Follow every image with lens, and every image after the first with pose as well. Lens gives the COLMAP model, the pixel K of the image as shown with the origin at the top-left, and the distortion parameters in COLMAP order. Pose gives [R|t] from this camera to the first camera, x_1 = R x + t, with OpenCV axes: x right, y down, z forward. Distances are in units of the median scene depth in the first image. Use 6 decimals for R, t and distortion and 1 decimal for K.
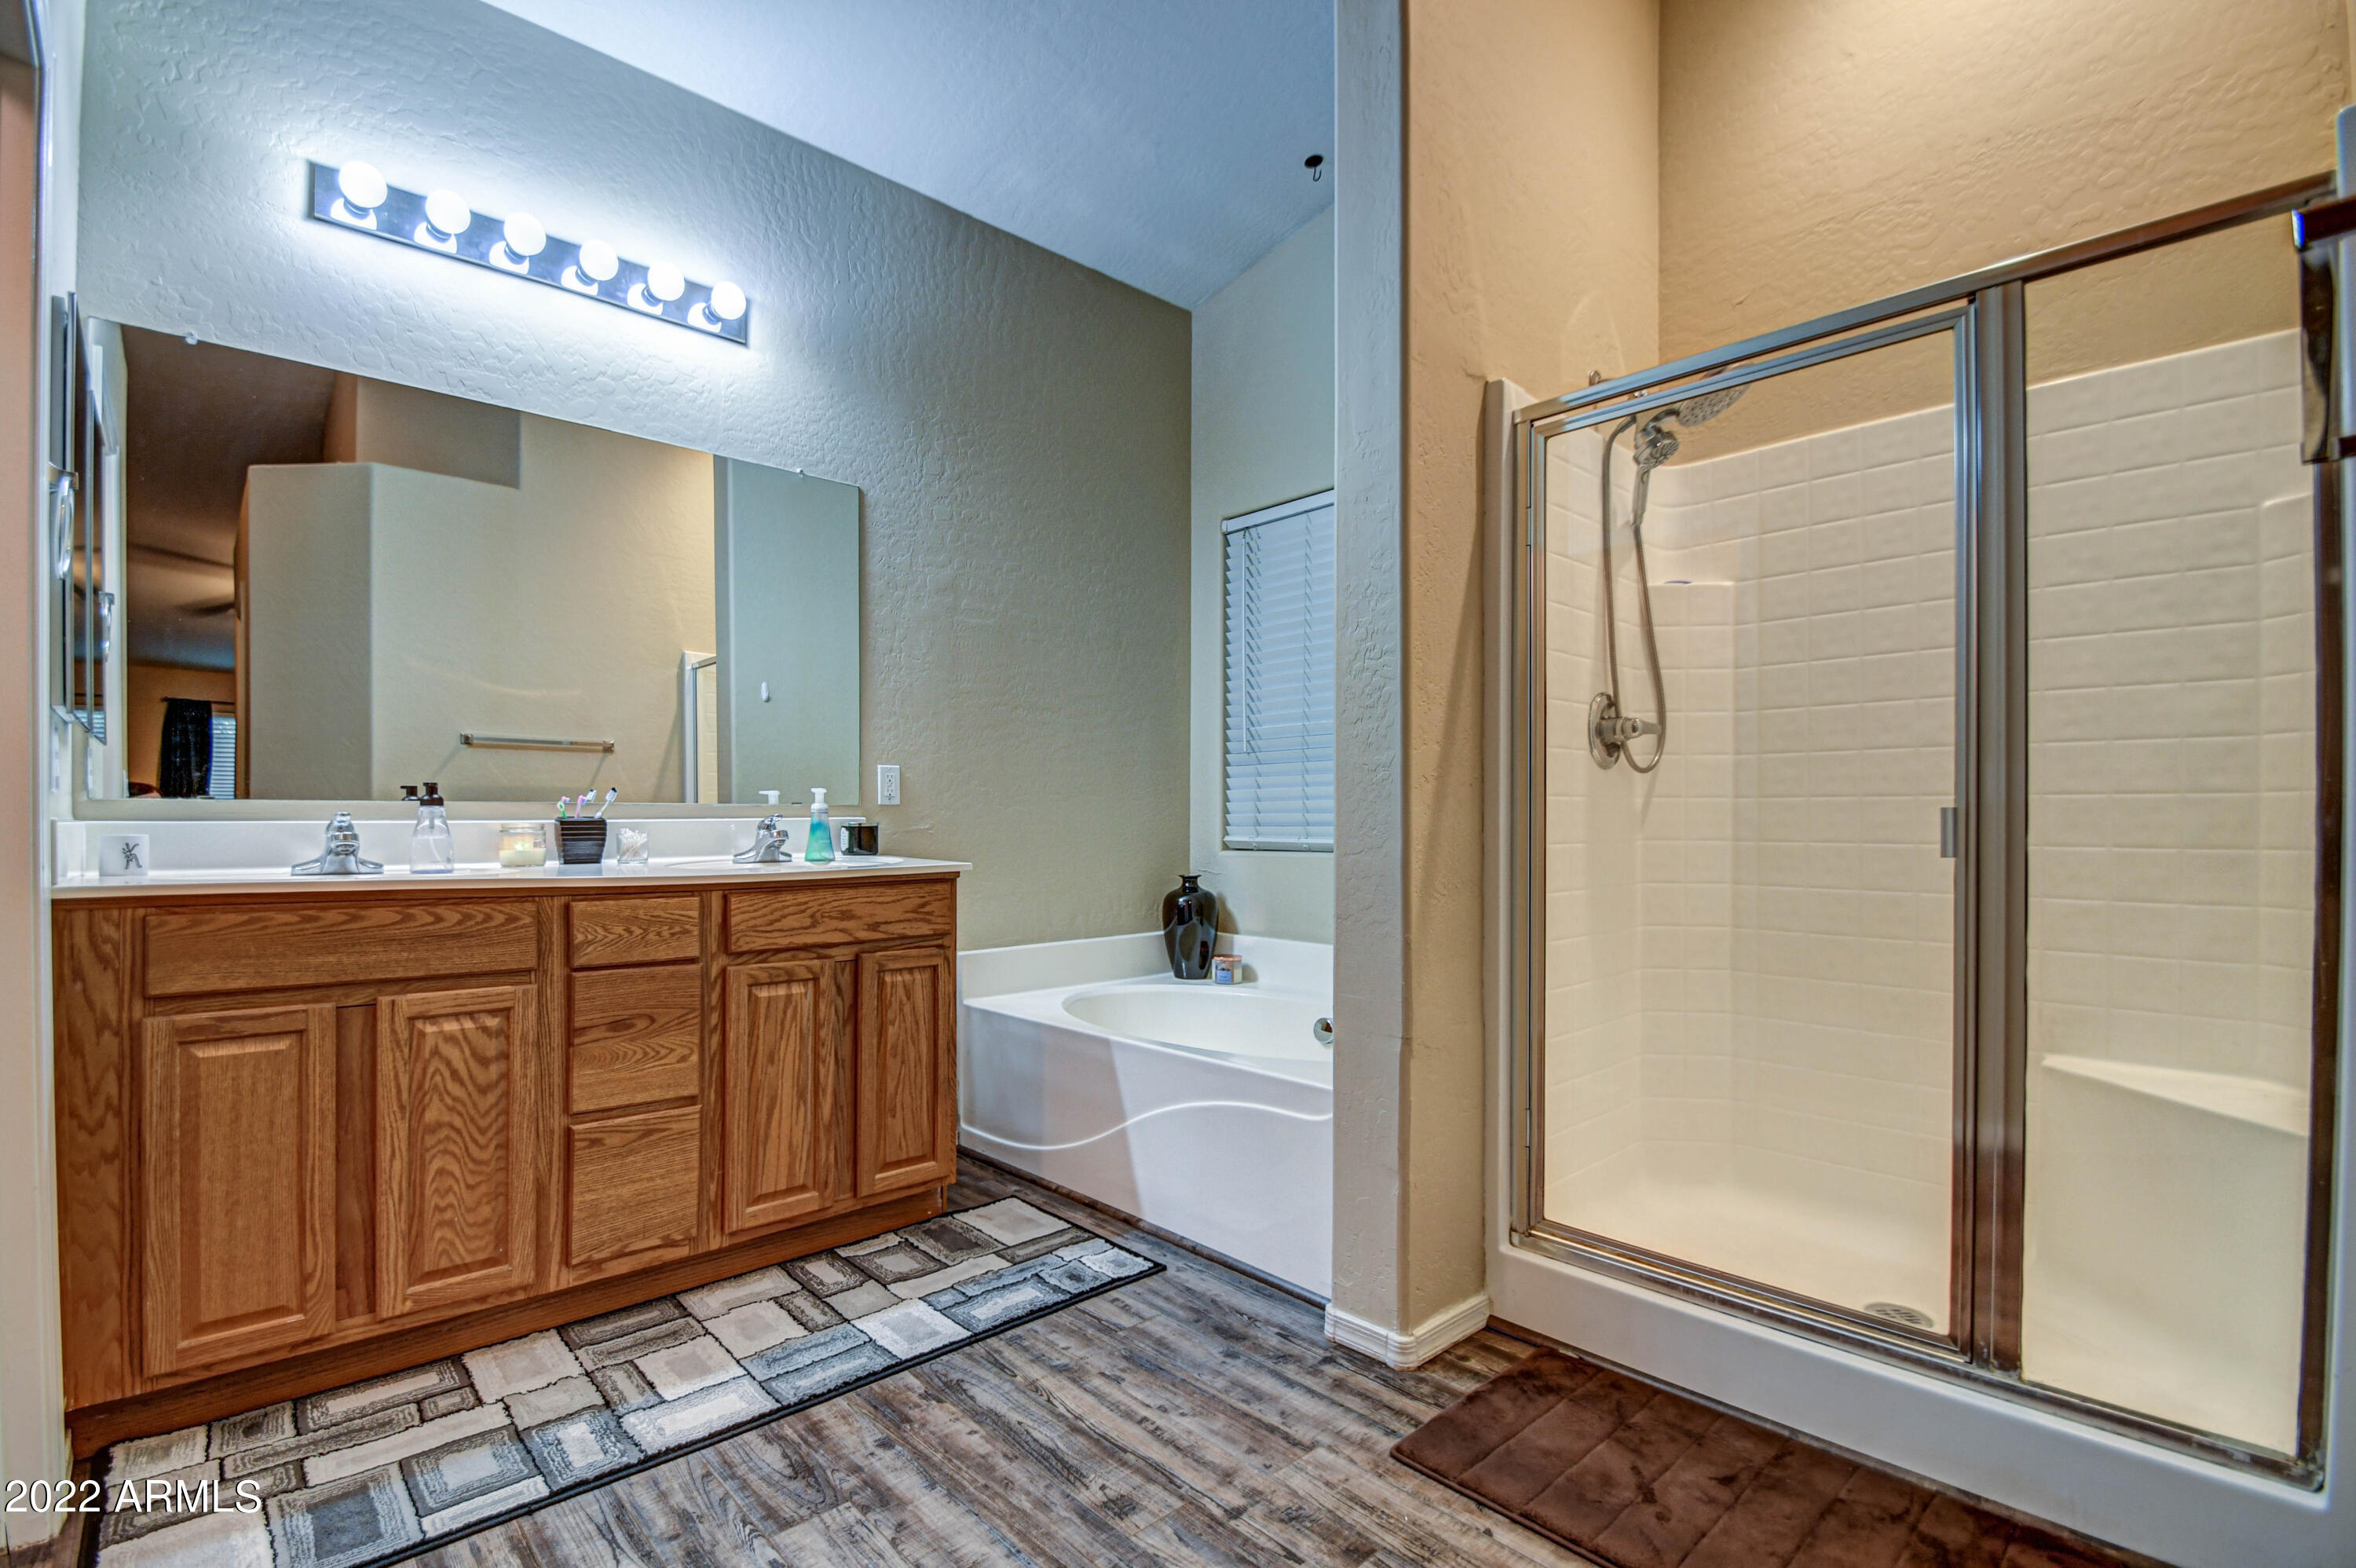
lens RADIAL K [[1065.9, 0, 1170.9], [0, 1065.9, 806.4], [0, 0, 1]] dist [-0.000172, -0.008322]
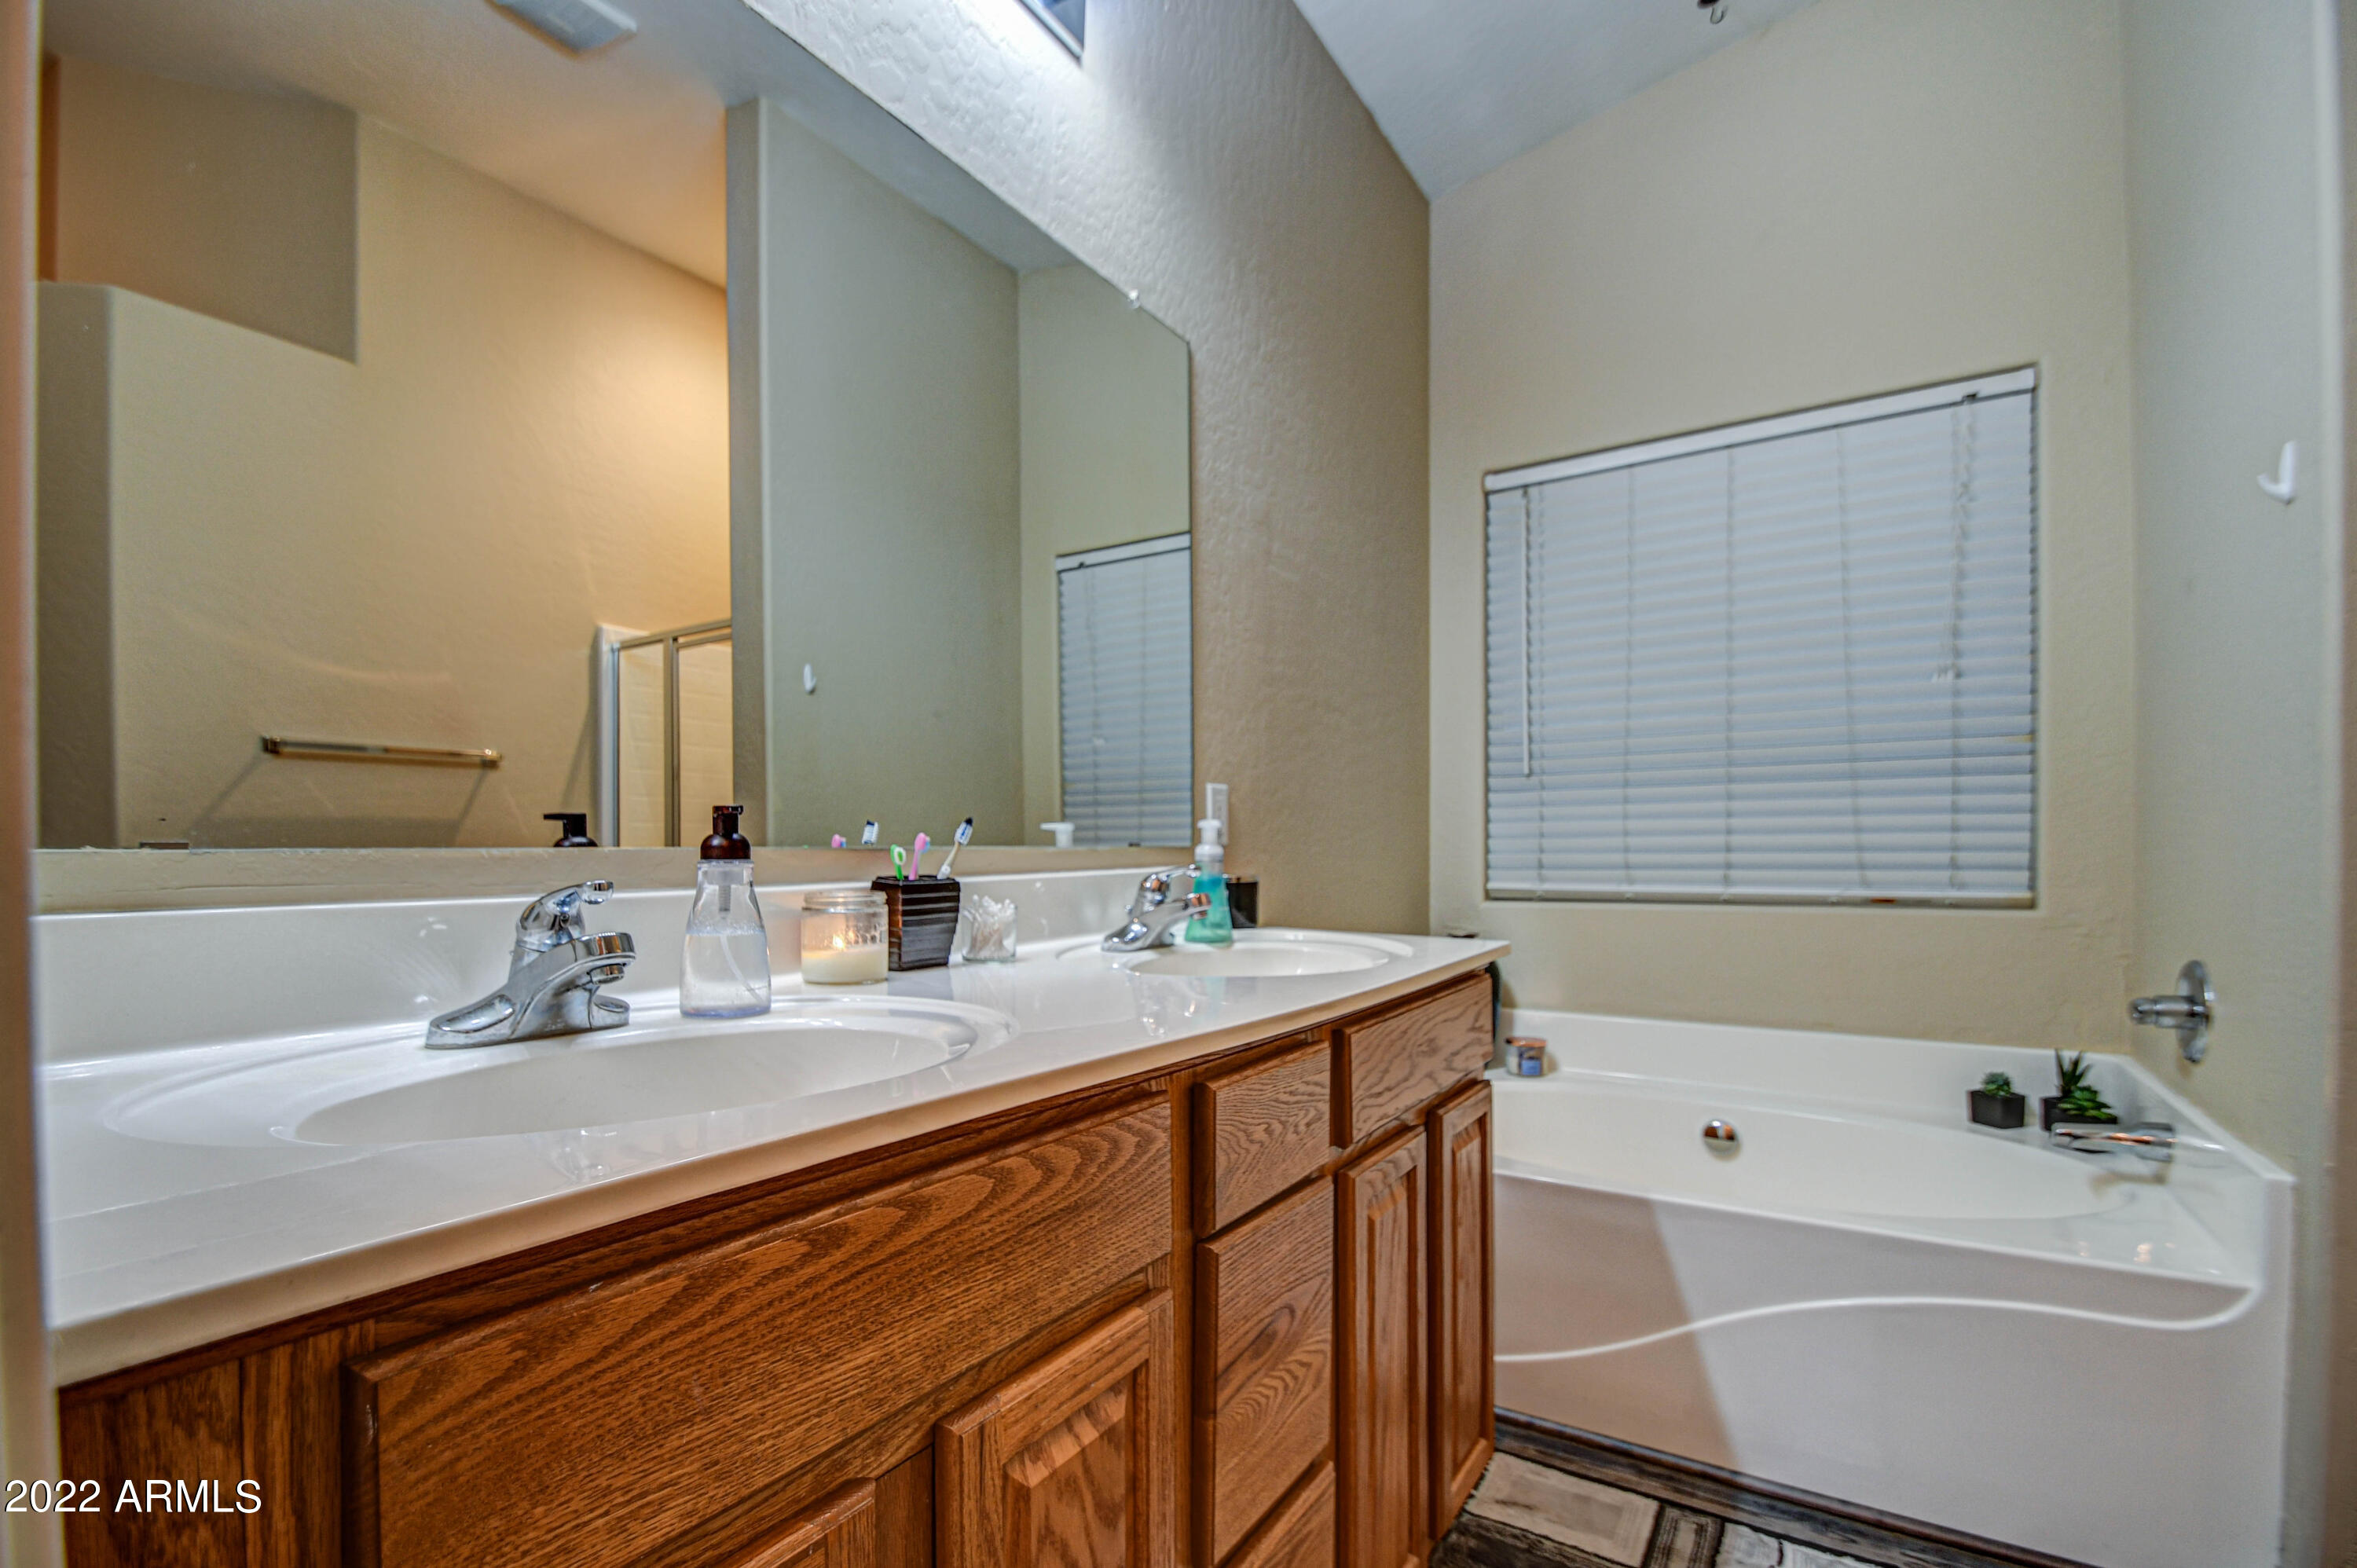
lens RADIAL K [[1066.4, 0, 1184.6], [0, 1066.4, 843.0], [0, 0, 1]] dist [-0.000172, -0.008322]
pose [[0.968727, -0.004522, 0.248089, -0.507404], [0.003721, 0.999986, 0.003700, -0.006708], [-0.248102, -0.002662, 0.968730, 0.435083]]
